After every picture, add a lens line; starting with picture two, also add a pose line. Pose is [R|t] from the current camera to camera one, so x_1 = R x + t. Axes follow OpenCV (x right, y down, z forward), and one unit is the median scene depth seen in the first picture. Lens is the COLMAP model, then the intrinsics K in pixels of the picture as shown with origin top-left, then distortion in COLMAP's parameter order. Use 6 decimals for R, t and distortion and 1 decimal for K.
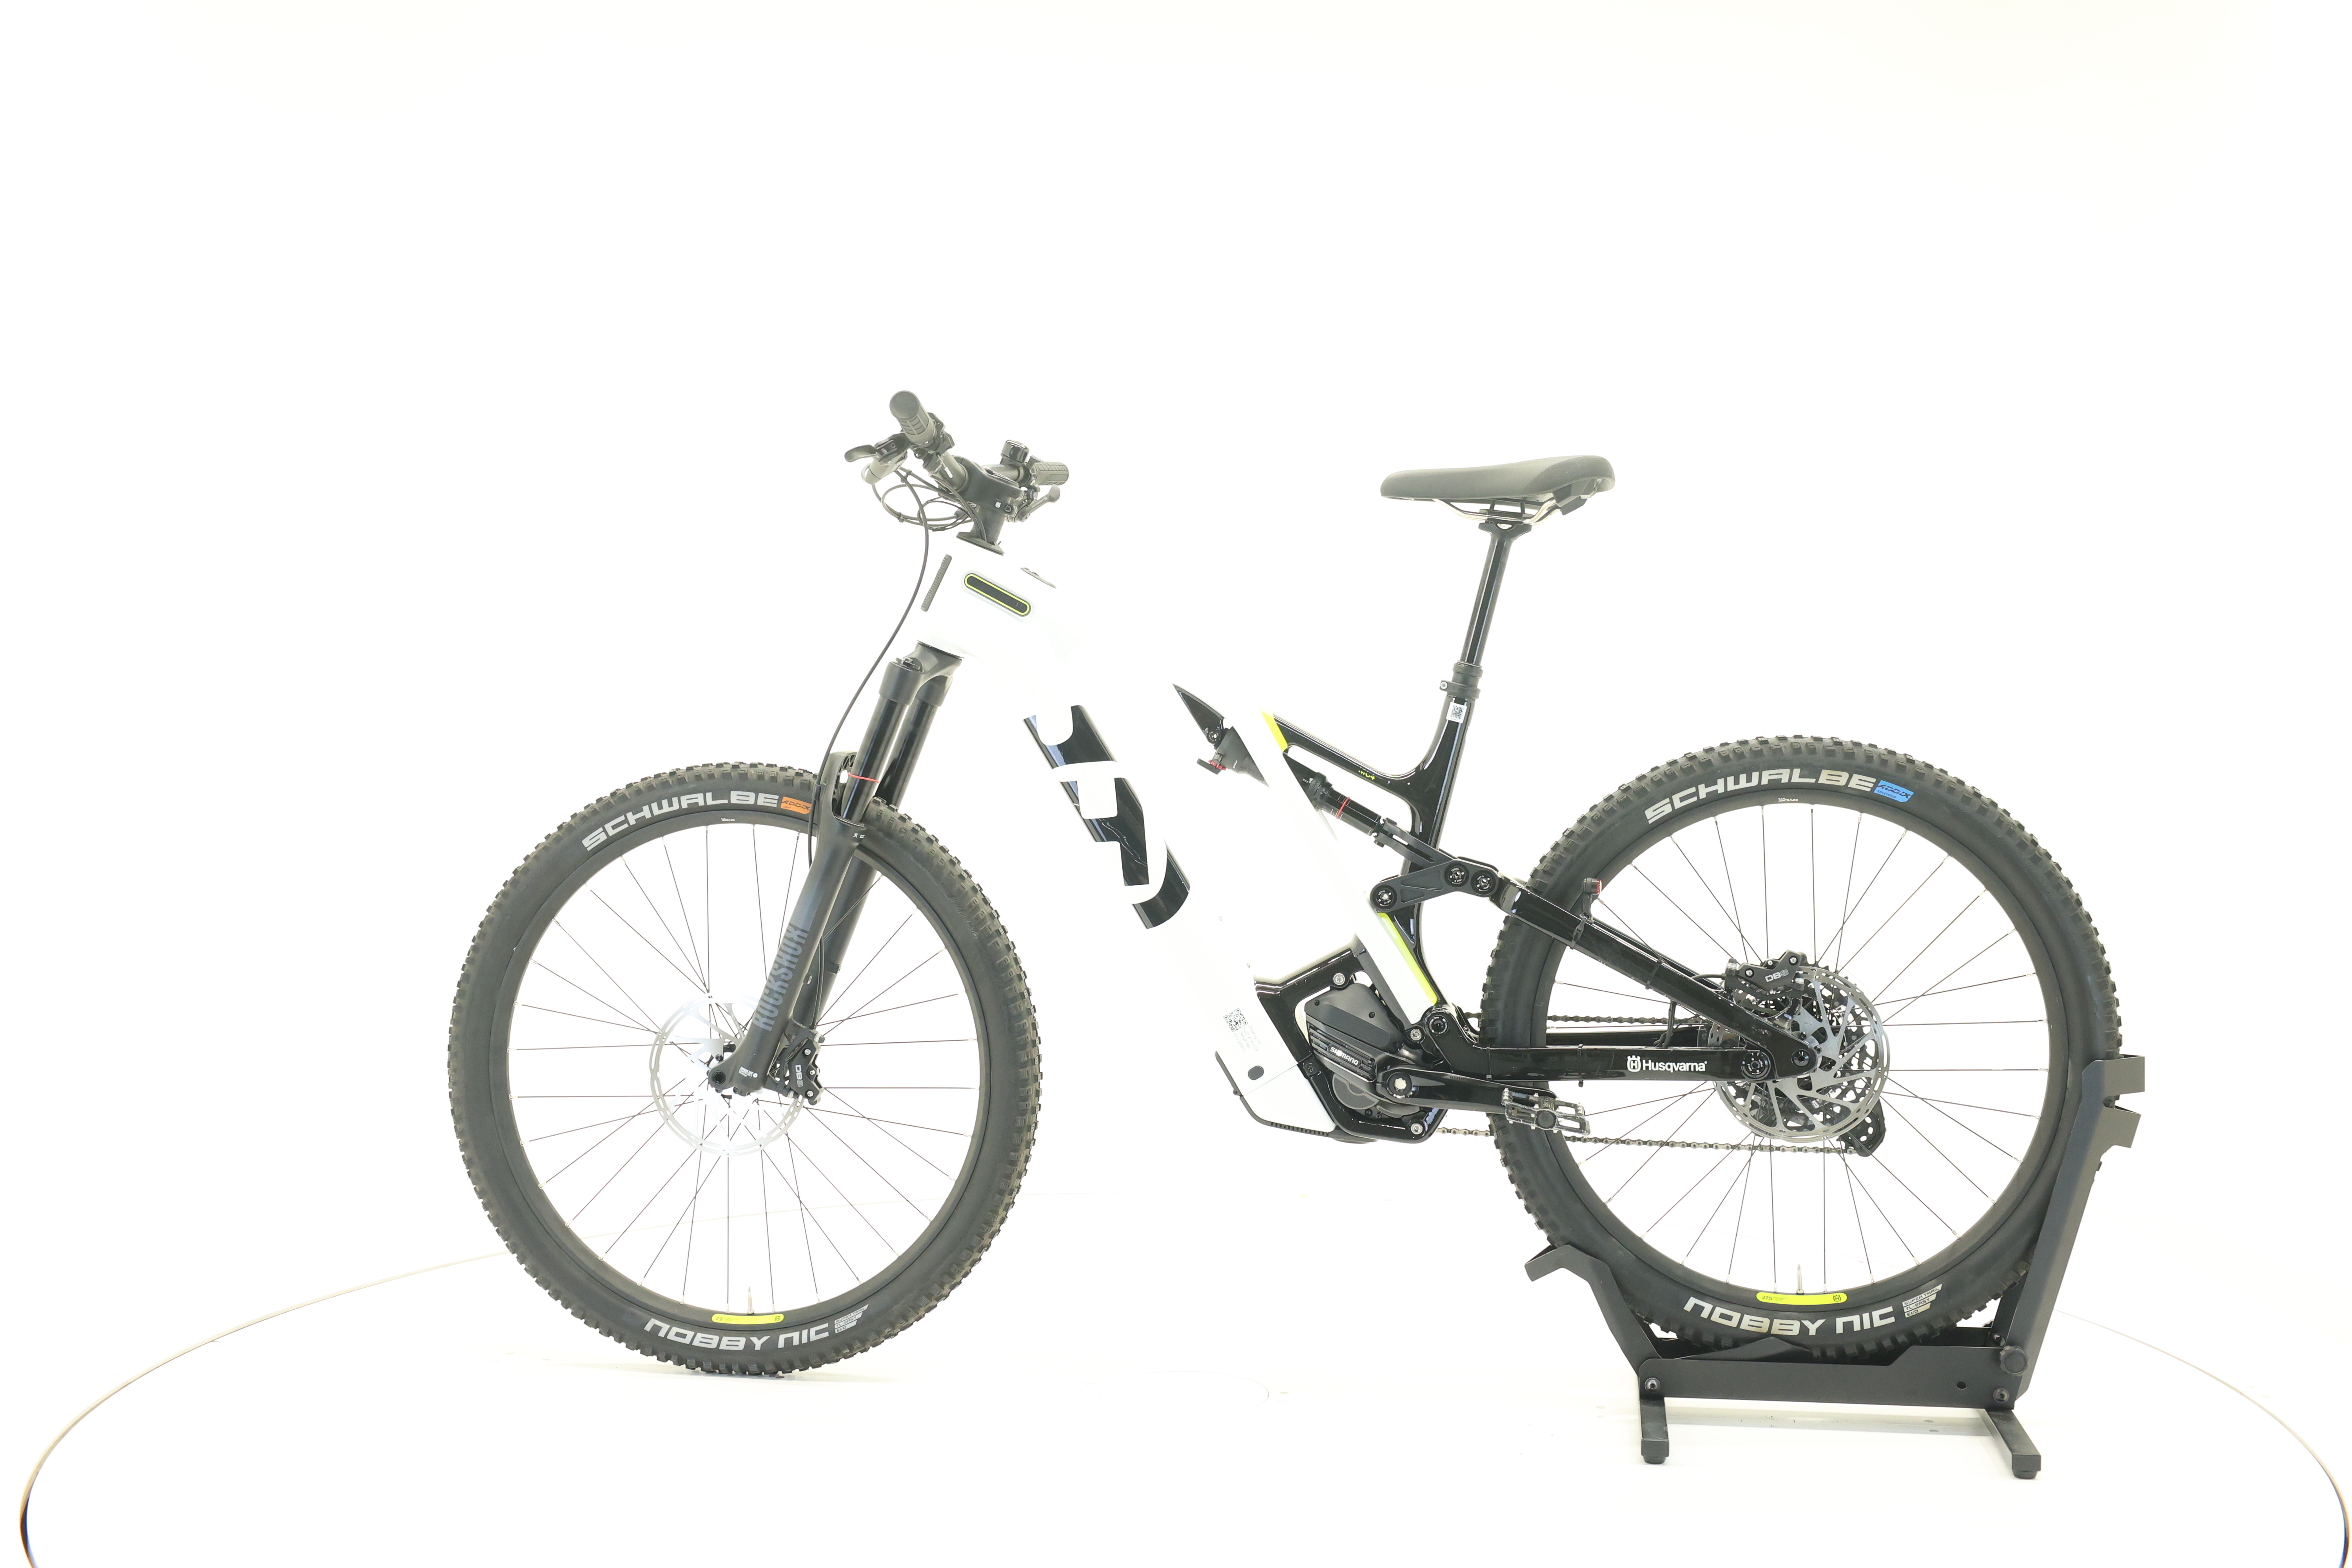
lens RADIAL K [[2514.1, 0, 1181.6], [0, 2514.1, 772.4], [0, 0, 1]] dist [-0.001676, 0.000000]
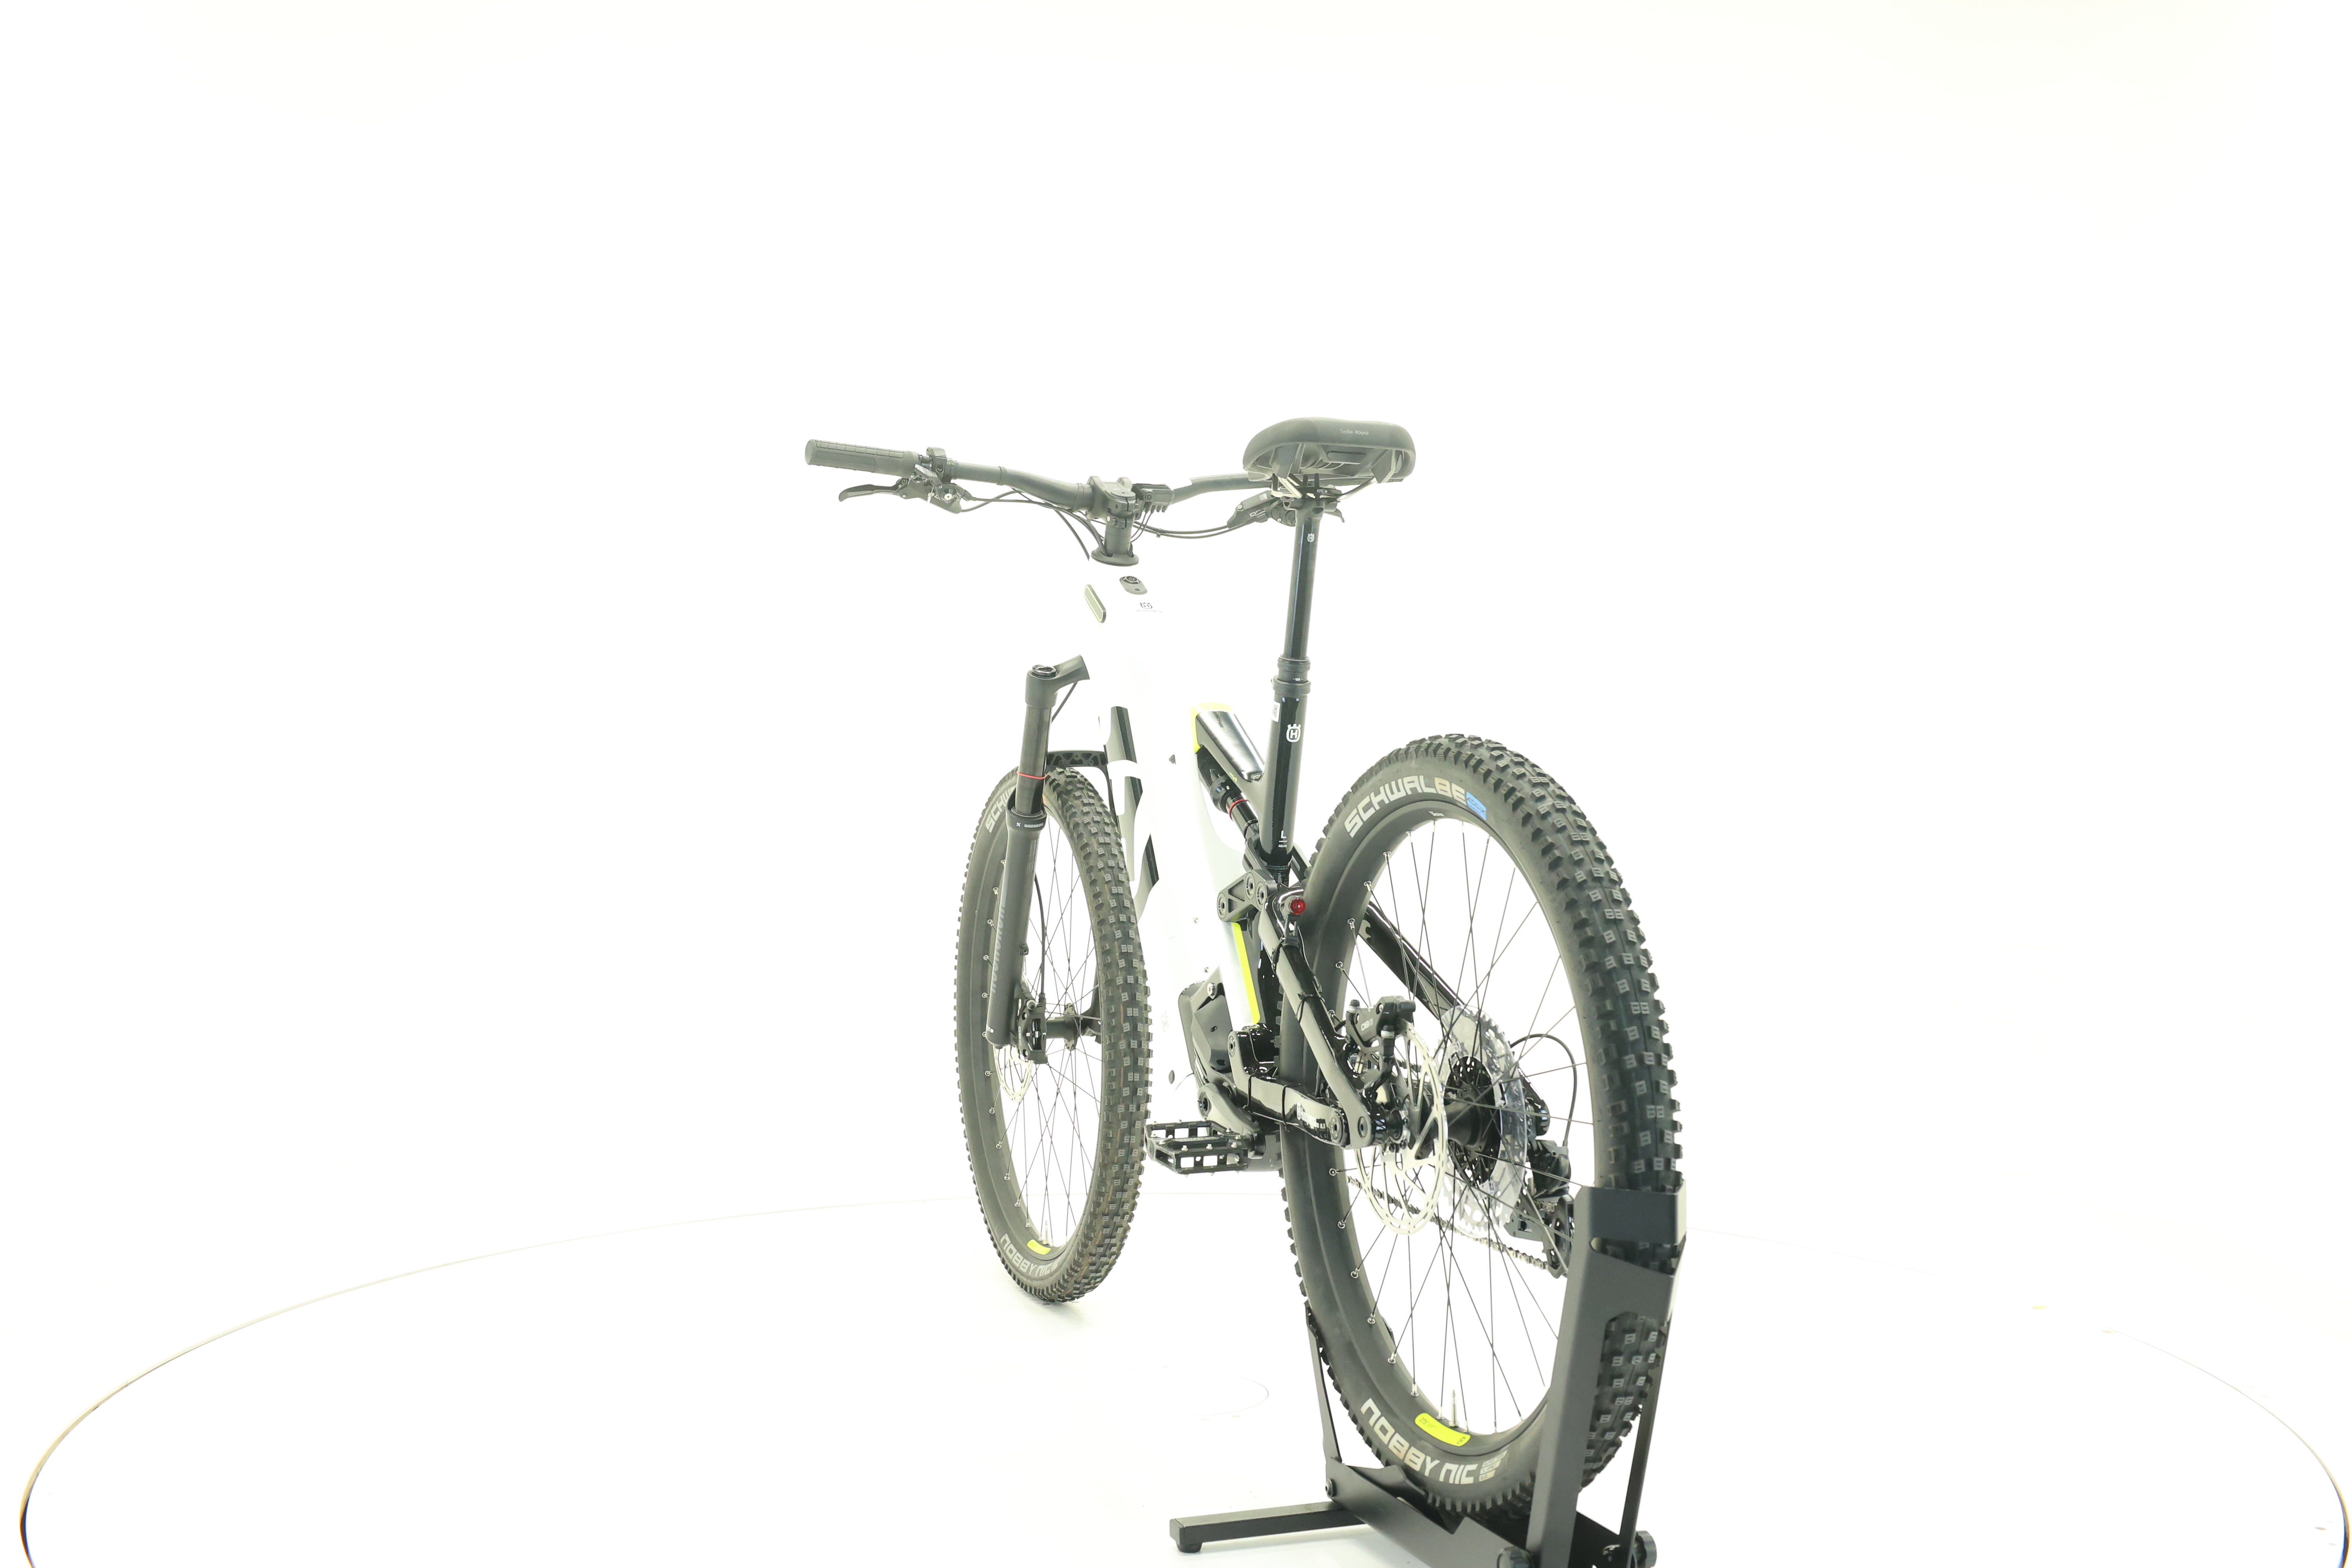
lens RADIAL K [[2514.1, 0, 1172.6], [0, 2514.1, 771.9], [0, 0, 1]] dist [-0.001676, 0.000000]
pose [[0.489747, 0.012413, -0.871776, 0.891974], [-0.018175, 0.999827, 0.004026, -0.004277], [0.871675, 0.013873, 0.489888, 0.517064]]
